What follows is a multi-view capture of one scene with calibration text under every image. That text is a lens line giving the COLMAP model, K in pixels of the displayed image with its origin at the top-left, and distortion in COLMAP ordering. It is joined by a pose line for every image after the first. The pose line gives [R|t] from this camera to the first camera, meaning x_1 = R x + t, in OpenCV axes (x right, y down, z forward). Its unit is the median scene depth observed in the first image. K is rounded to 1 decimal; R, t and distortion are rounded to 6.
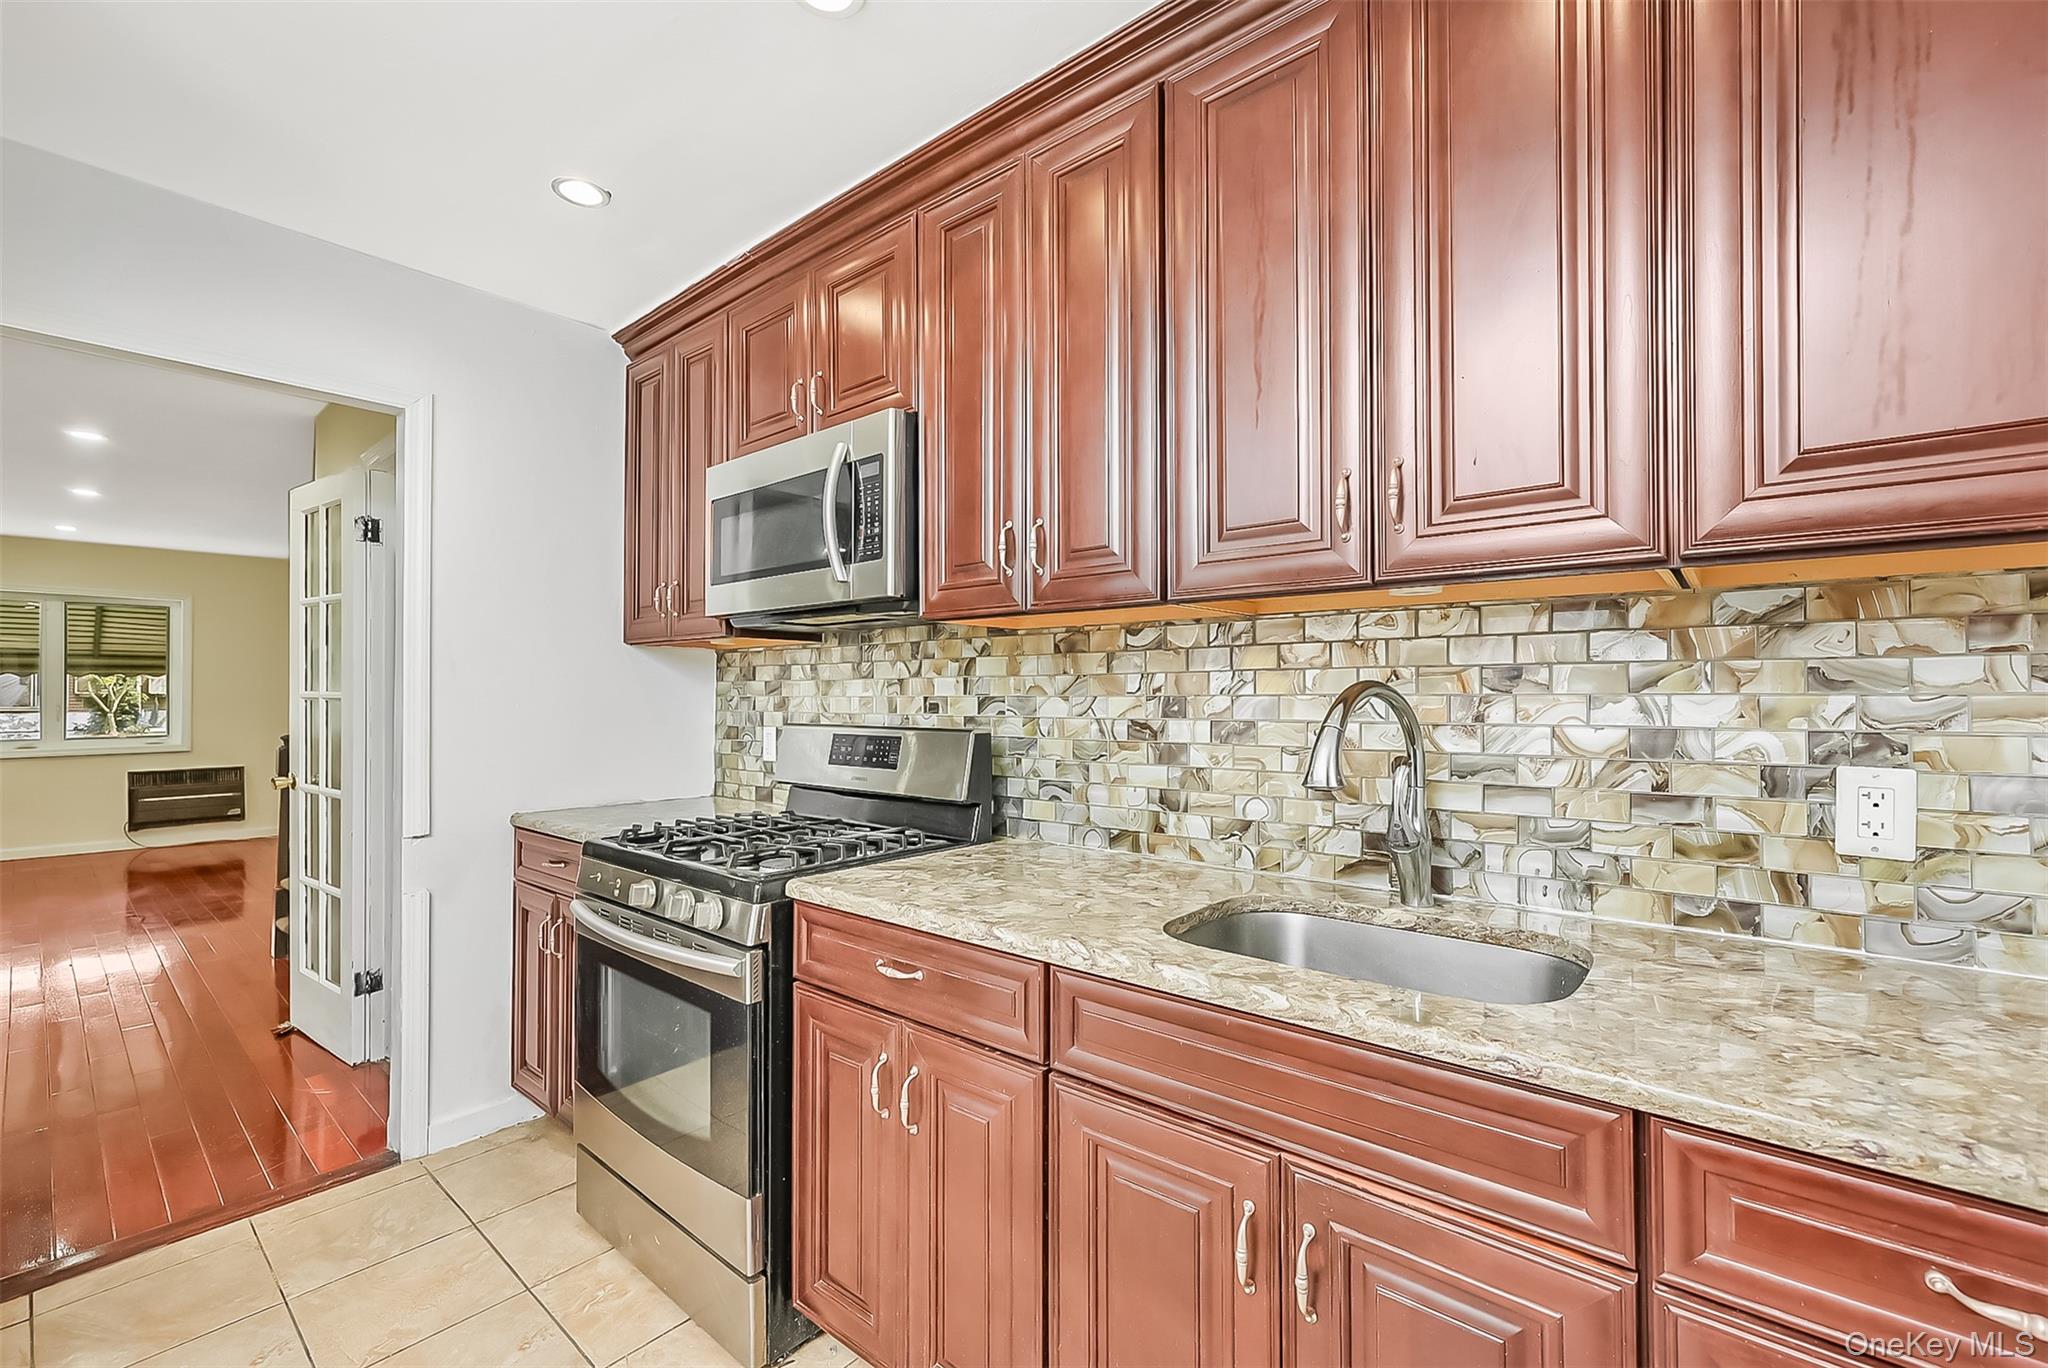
lens RADIAL K [[835.0, 0, 1022.6], [0, 835.0, 684.9], [0, 0, 1]] dist [-0.000785, 0.000040]
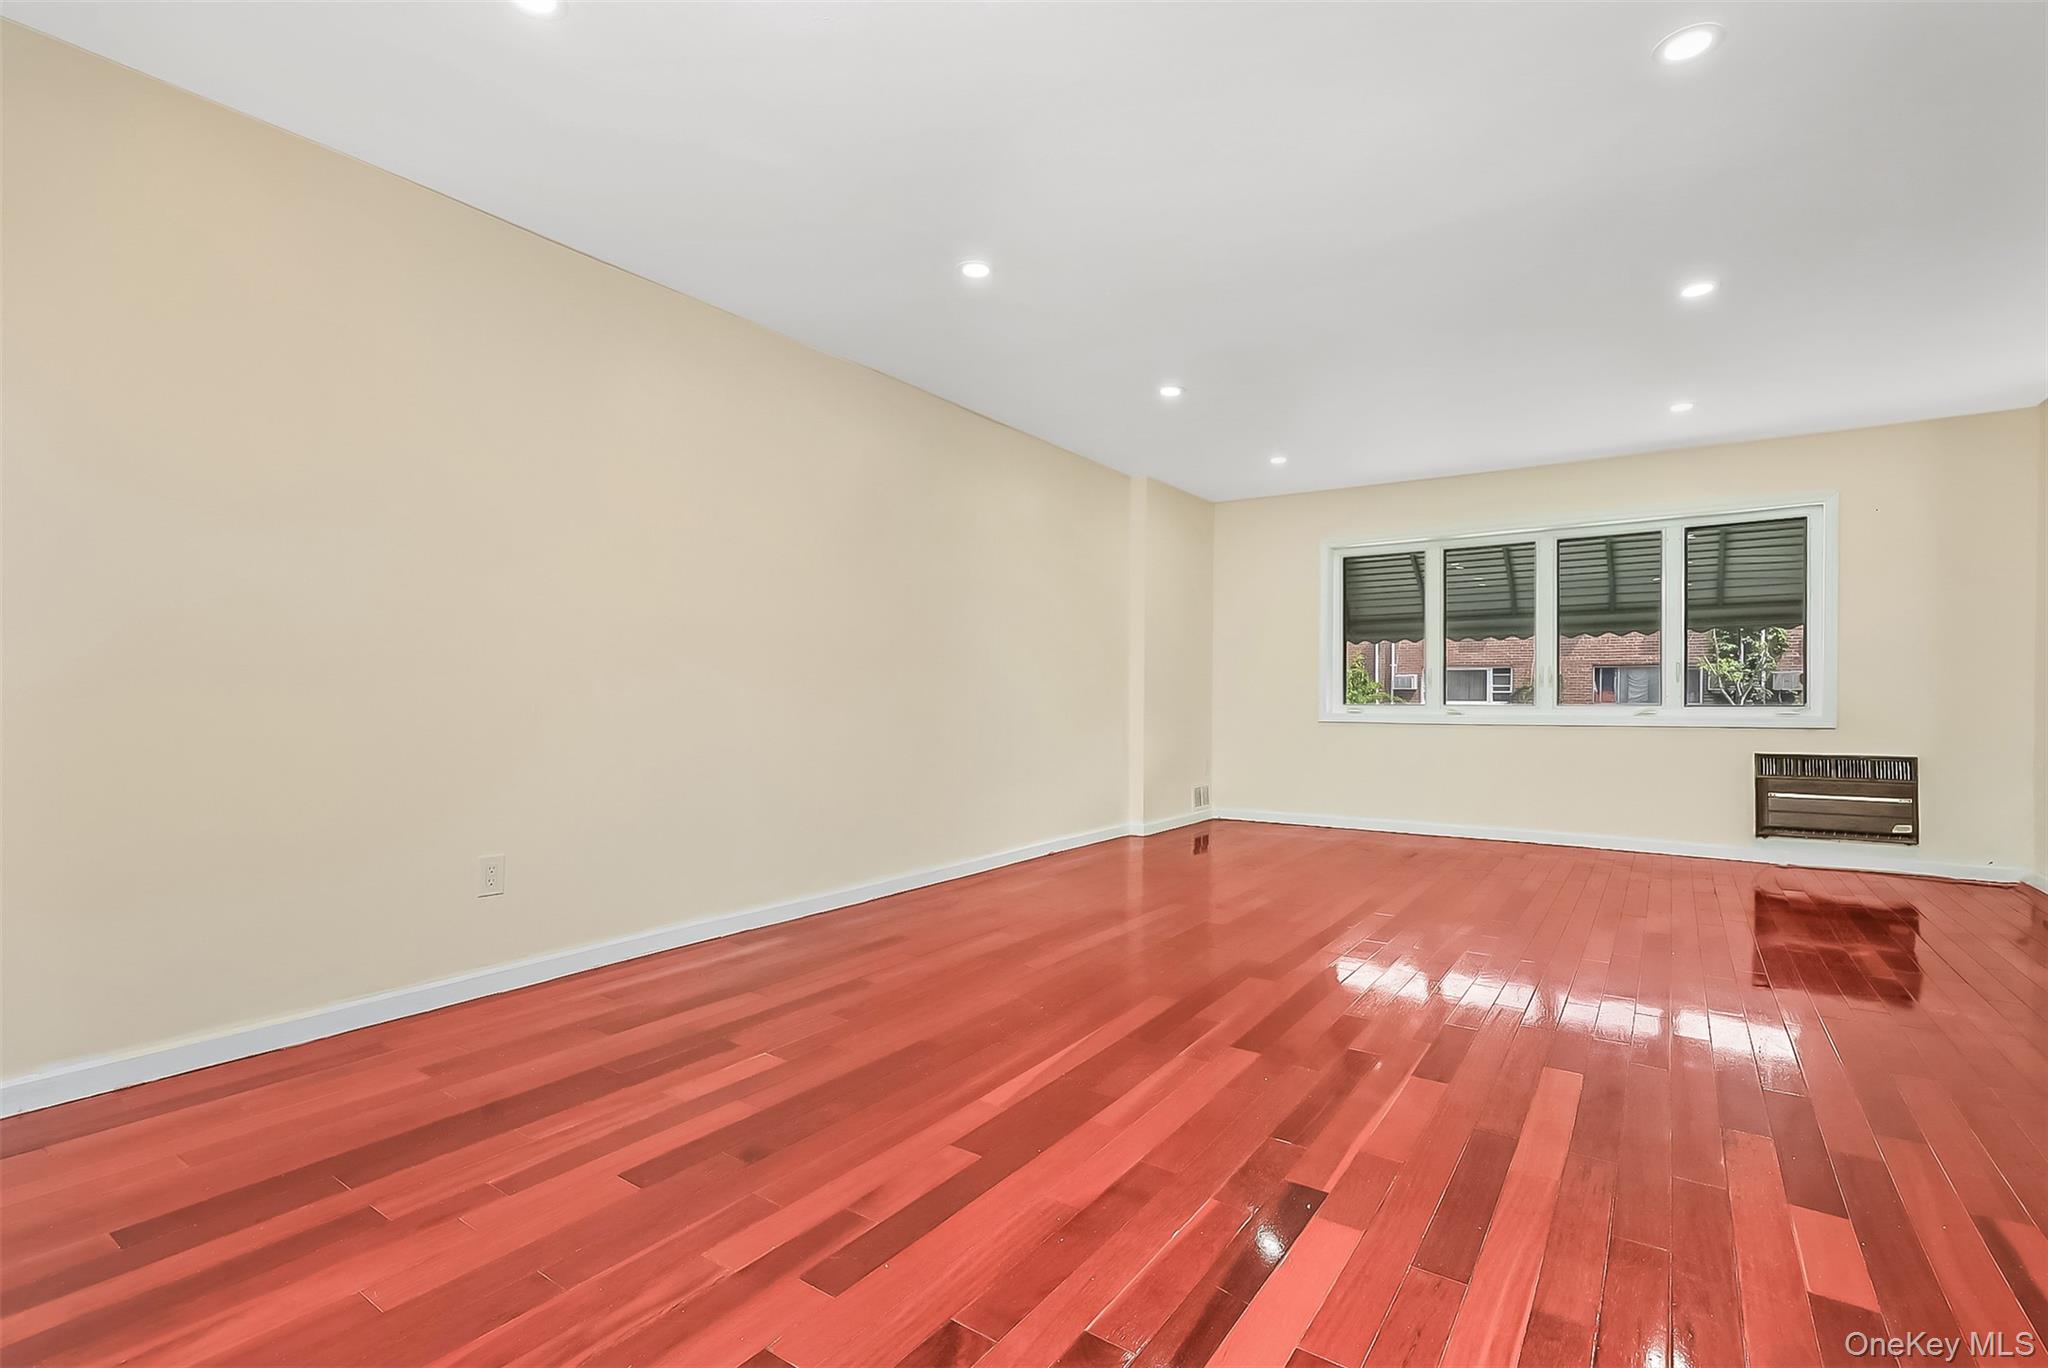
lens RADIAL K [[929.6, 0, 1024.4], [0, 929.6, 706.5], [0, 0, 1]] dist [-0.000420, -0.000097]
pose [[0.084965, 0.012024, -0.996311, -0.303402], [0.010795, 0.999857, 0.012988, 0.043251], [0.996325, -0.011859, 0.084823, 0.281700]]
